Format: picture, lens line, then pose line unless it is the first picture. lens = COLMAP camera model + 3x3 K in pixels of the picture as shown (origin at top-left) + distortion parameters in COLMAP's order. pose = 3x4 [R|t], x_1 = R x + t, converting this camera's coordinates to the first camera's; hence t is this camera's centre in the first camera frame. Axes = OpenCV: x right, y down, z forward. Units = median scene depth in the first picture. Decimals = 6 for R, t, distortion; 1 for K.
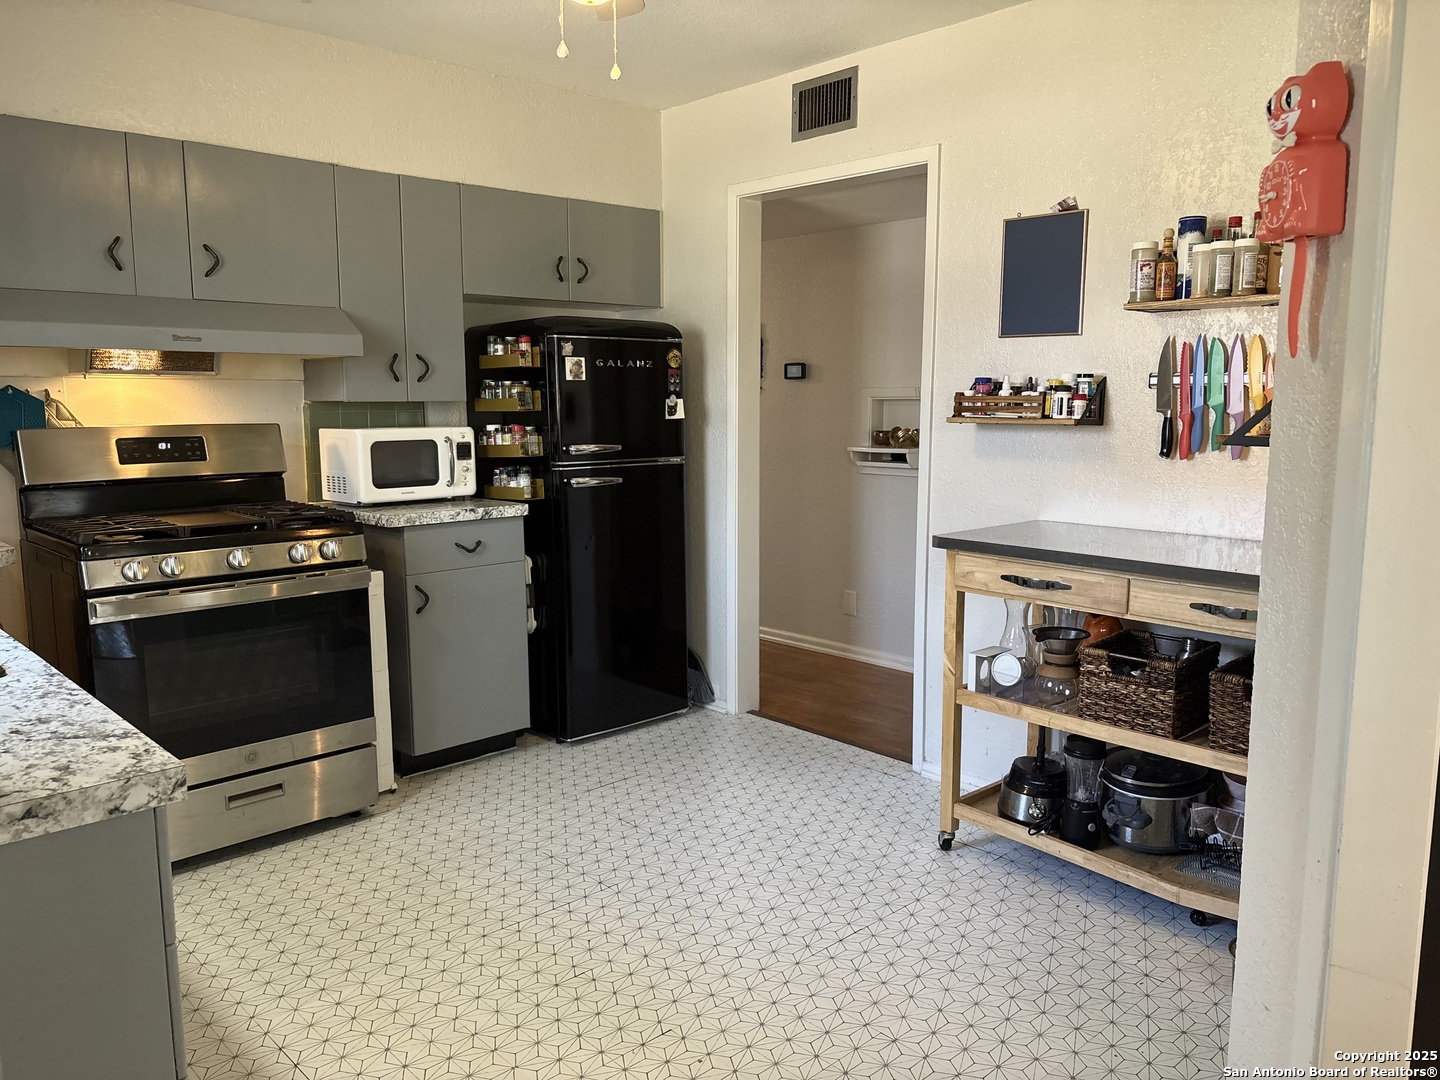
lens RADIAL K [[1083.1, 0, 724.3], [0, 1083.1, 544.1], [0, 0, 1]] dist [0.045970, -0.093912]
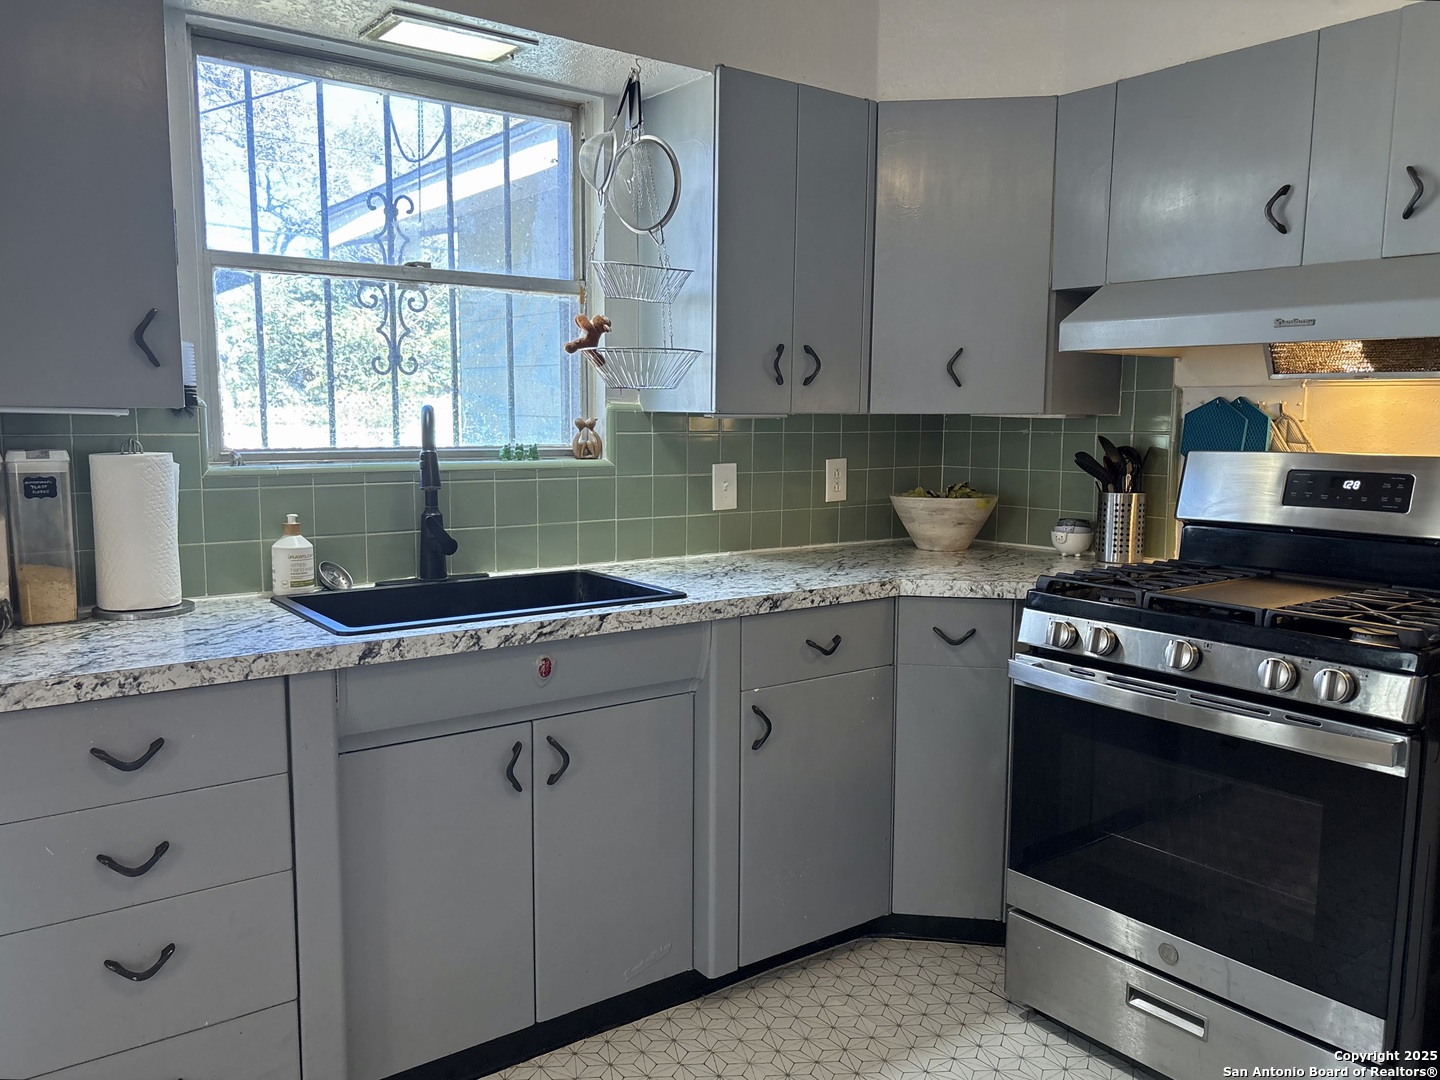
lens RADIAL K [[1113.5, 0, 720.4], [0, 1113.5, 544.0], [0, 0, 1]] dist [0.038968, -0.051128]
pose [[-0.117490, 0.116841, -0.986177, 0.205344], [-0.142092, 0.980859, 0.133139, -0.085395], [0.982856, 0.155770, -0.098639, 0.647974]]
